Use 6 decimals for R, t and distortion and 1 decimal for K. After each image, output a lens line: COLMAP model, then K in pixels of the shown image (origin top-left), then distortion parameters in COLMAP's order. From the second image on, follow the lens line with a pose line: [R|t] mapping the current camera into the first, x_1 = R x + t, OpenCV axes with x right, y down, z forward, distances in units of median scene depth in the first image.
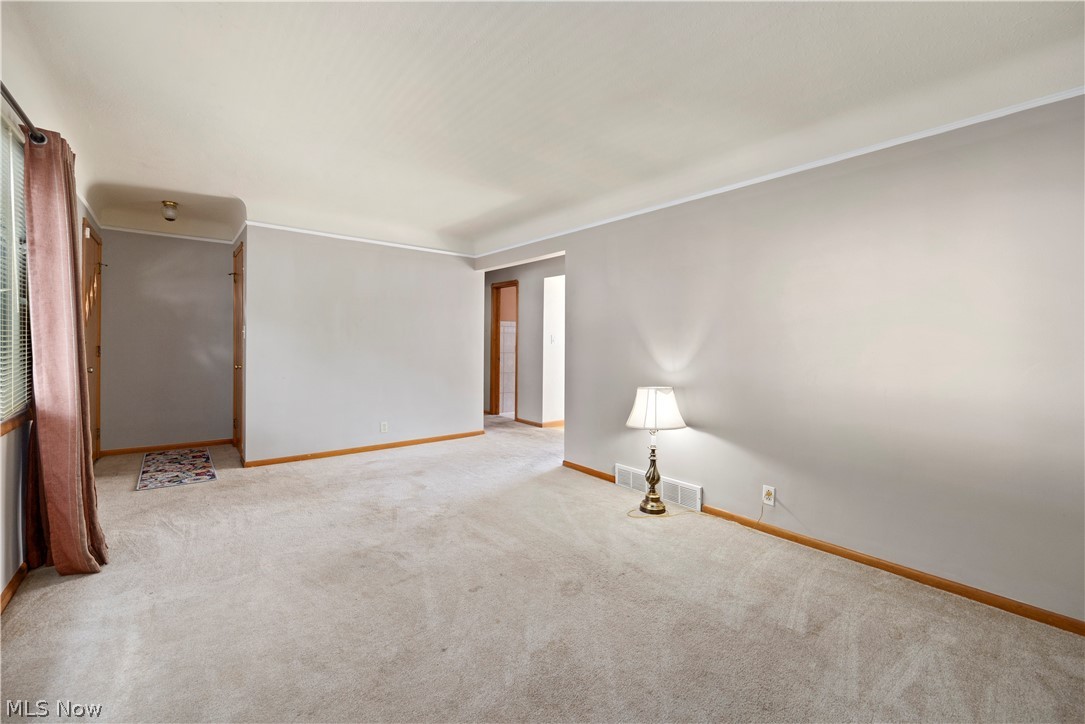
lens RADIAL K [[454.7, 0, 546.4], [0, 454.7, 354.5], [0, 0, 1]] dist [-0.004516, 0.000991]
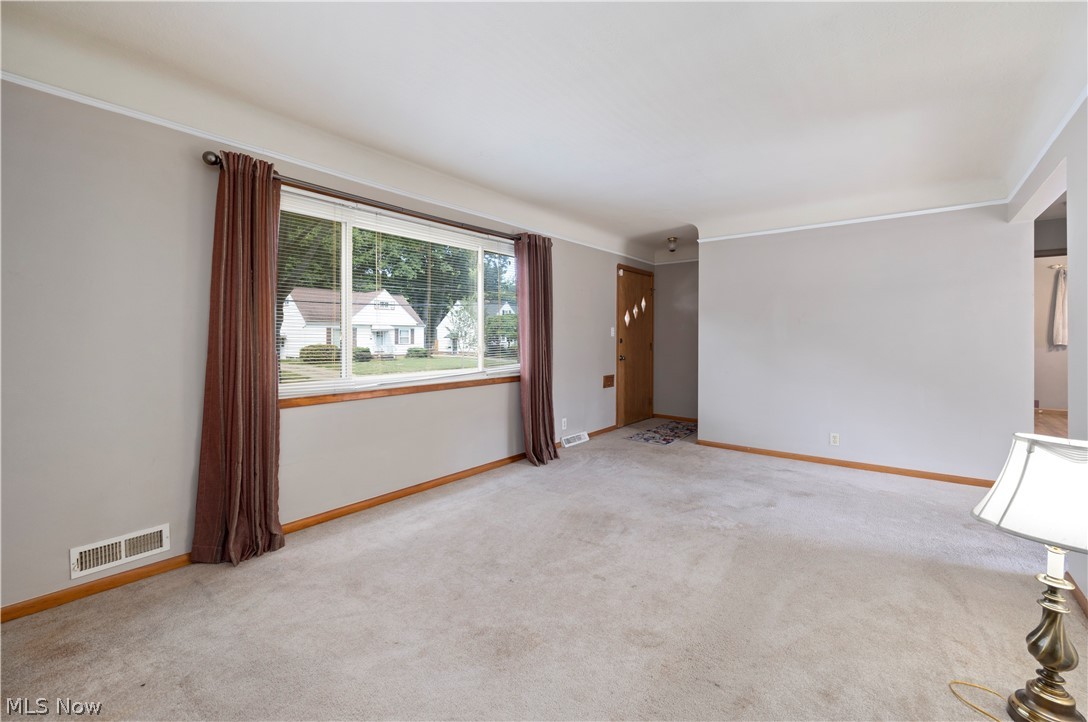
lens RADIAL K [[456.0, 0, 548.4], [0, 456.0, 357.5], [0, 0, 1]] dist [-0.004516, 0.000991]
pose [[0.201222, 0.030327, -0.979076, 0.551681], [-0.023945, 0.999374, 0.026034, -0.004829], [0.979253, 0.018206, 0.201822, 0.450916]]
